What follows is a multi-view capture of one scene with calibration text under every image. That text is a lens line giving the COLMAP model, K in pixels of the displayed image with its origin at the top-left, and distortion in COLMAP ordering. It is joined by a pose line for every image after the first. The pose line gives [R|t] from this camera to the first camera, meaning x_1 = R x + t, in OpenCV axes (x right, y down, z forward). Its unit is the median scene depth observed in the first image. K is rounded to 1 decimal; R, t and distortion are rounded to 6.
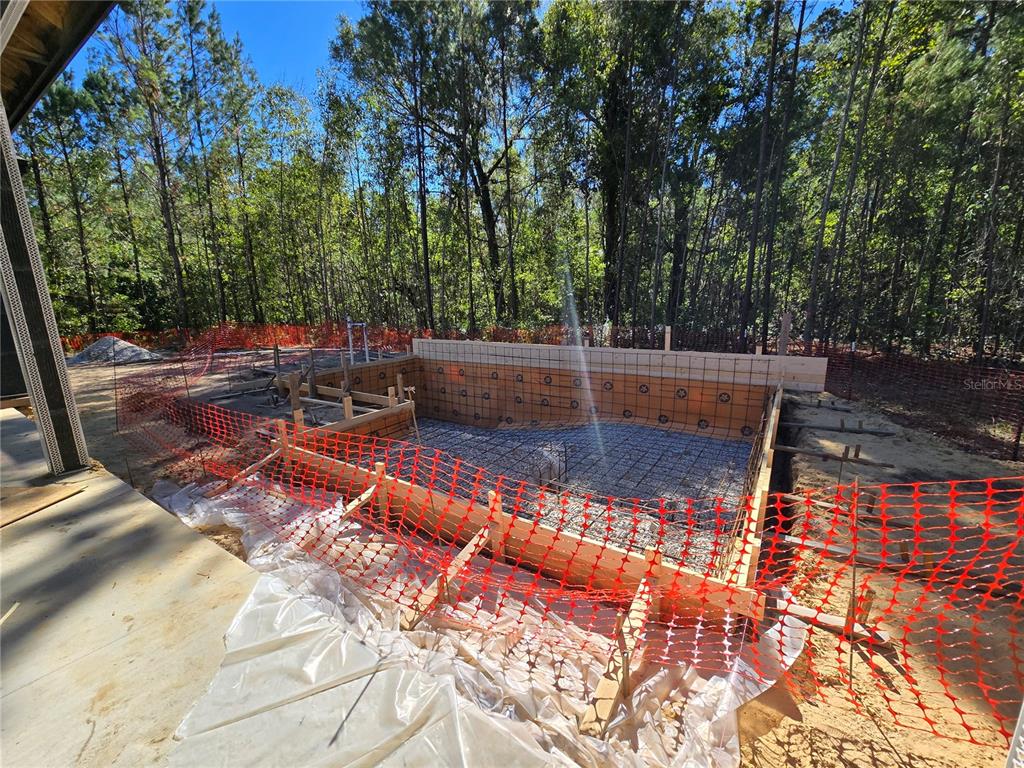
lens RADIAL K [[421.8, 0, 512.0], [0, 421.8, 384.0], [0, 0, 1]] dist [0.001696, 0.000170]
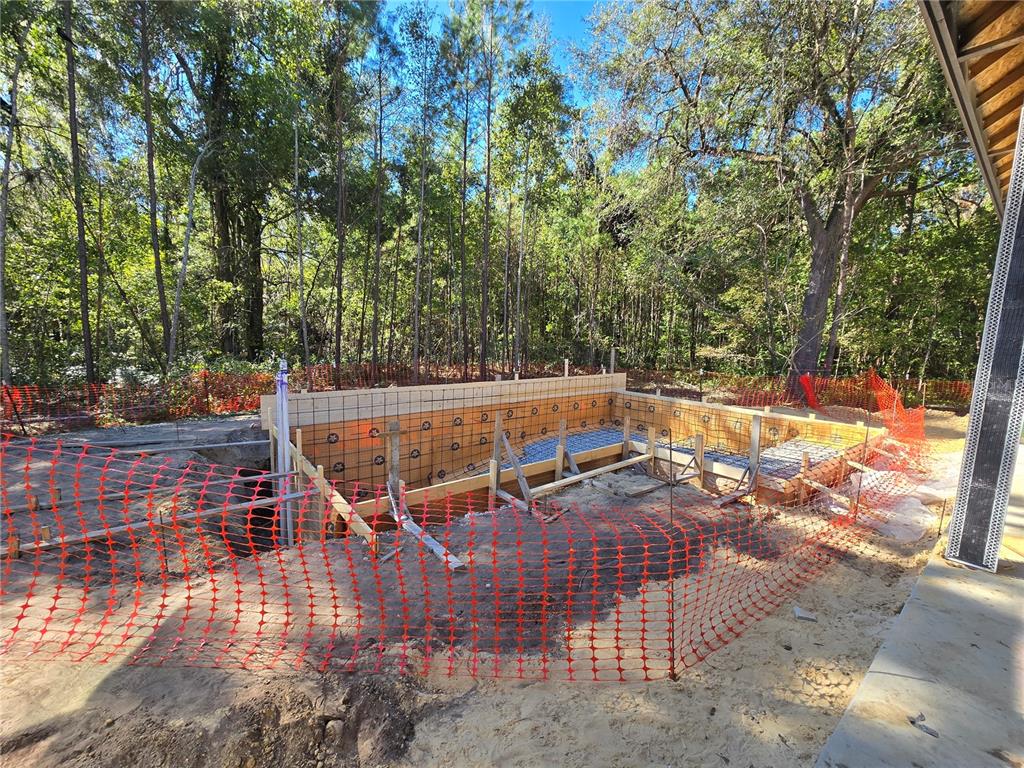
lens RADIAL K [[421.8, 0, 512.0], [0, 421.8, 384.0], [0, 0, 1]] dist [0.001696, 0.000170]
pose [[0.316656, -0.069554, 0.945987, -0.982978], [0.174659, 0.984531, 0.013923, -0.105967], [-0.932322, 0.160816, 0.323905, 0.725451]]
